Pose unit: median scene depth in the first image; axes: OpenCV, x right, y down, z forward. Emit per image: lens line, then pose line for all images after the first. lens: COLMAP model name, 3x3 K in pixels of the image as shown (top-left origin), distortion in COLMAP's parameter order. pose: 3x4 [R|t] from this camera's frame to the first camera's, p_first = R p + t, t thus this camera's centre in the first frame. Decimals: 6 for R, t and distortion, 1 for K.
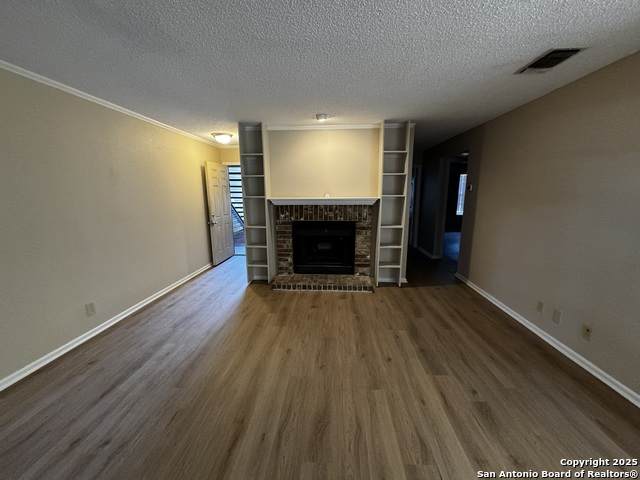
lens RADIAL K [[253.7, 0, 320.0], [0, 253.7, 240.0], [0, 0, 1]] dist [-0.000717, -0.000135]
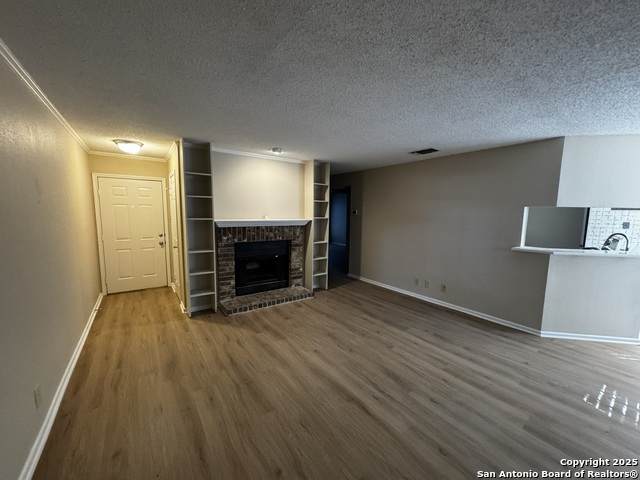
lens RADIAL K [[253.7, 0, 320.0], [0, 253.7, 240.0], [0, 0, 1]] dist [-0.000717, -0.000135]
pose [[0.776021, -0.054412, 0.628355, -0.486595], [0.101914, 0.993997, -0.039789, -0.012898], [-0.622418, 0.094916, 0.776908, 0.021240]]
